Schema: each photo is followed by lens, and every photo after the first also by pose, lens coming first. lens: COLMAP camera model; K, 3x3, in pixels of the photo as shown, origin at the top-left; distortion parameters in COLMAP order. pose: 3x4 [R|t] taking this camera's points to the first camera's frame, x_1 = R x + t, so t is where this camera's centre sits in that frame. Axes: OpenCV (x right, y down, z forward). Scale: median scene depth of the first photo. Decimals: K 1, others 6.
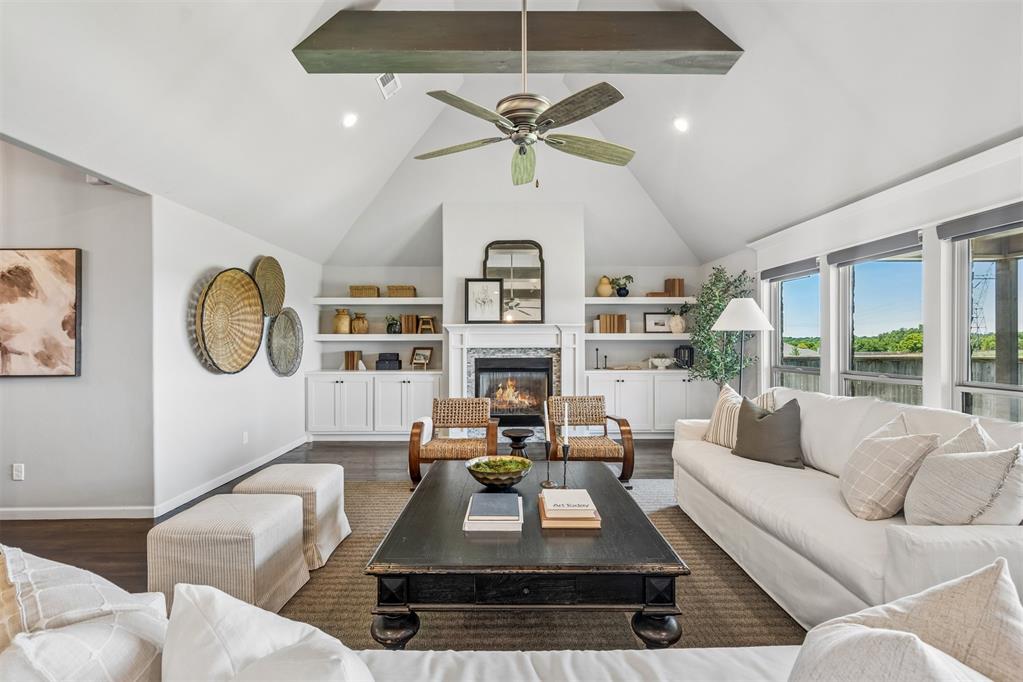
lens RADIAL K [[457.9, 0, 511.5], [0, 457.9, 341.0], [0, 0, 1]] dist [-0.002952, -0.000220]
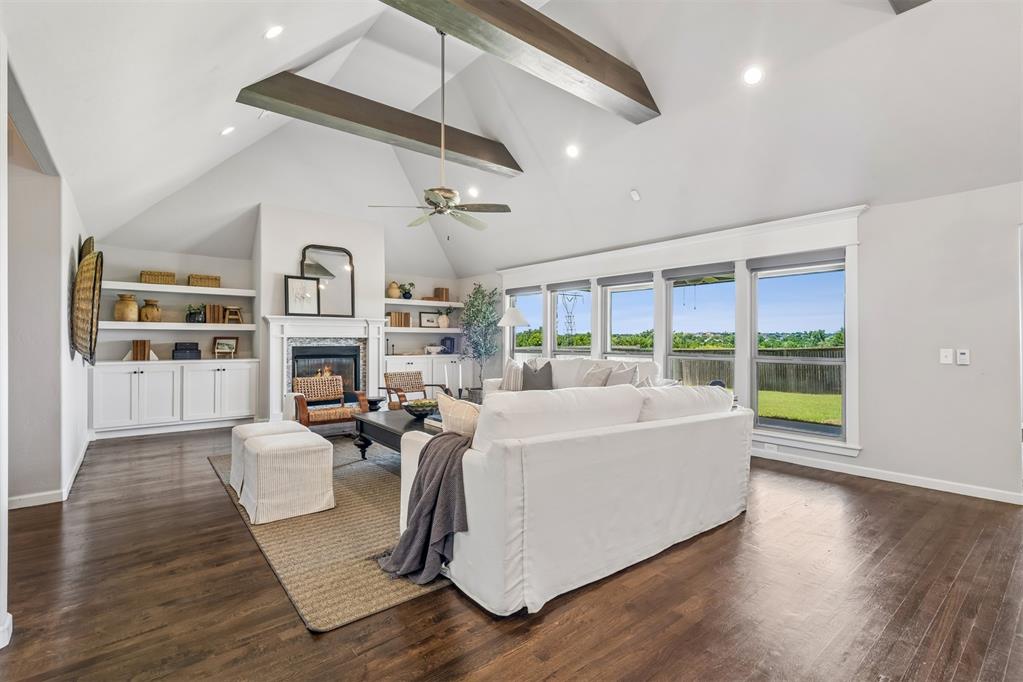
lens RADIAL K [[465.1, 0, 511.5], [0, 465.1, 341.0], [0, 0, 1]] dist [-0.000355, 0.000046]
pose [[0.783510, 0.002590, 0.621373, -0.349156], [-0.006629, 0.999969, 0.004192, 0.014779], [-0.621343, -0.007403, 0.783503, -0.217522]]
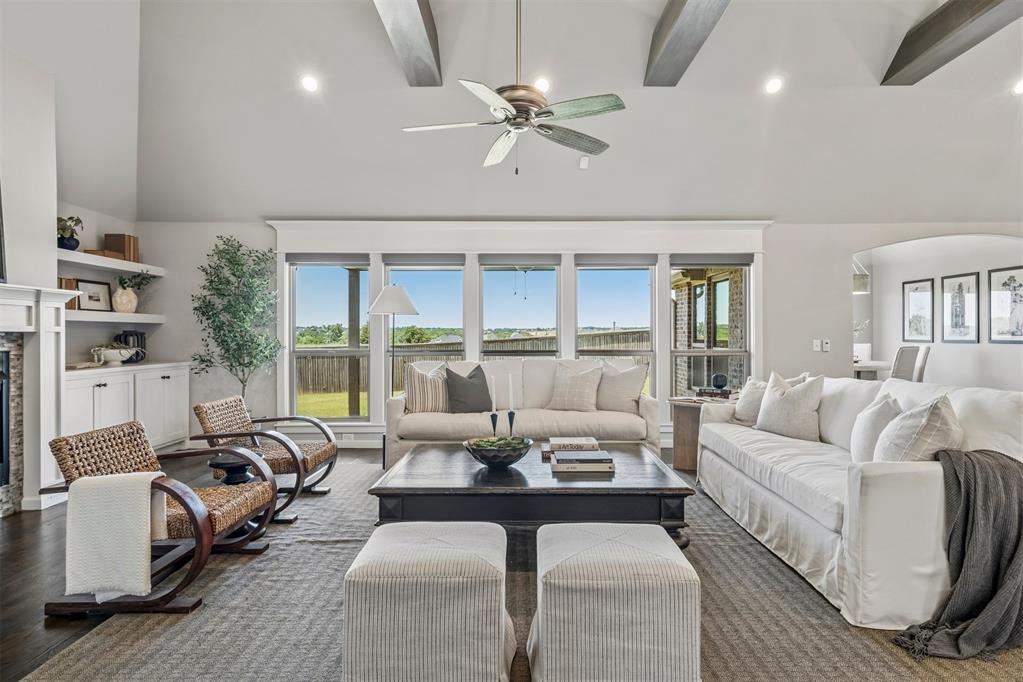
lens RADIAL K [[576.2, 0, 511.5], [0, 576.2, 341.0], [0, 0, 1]] dist [0.006197, 0.001052]
pose [[0.008795, -0.007953, 0.999930, -0.532817], [-0.000840, 0.999968, 0.007961, 0.018467], [-0.999961, -0.000910, 0.008788, 0.409949]]
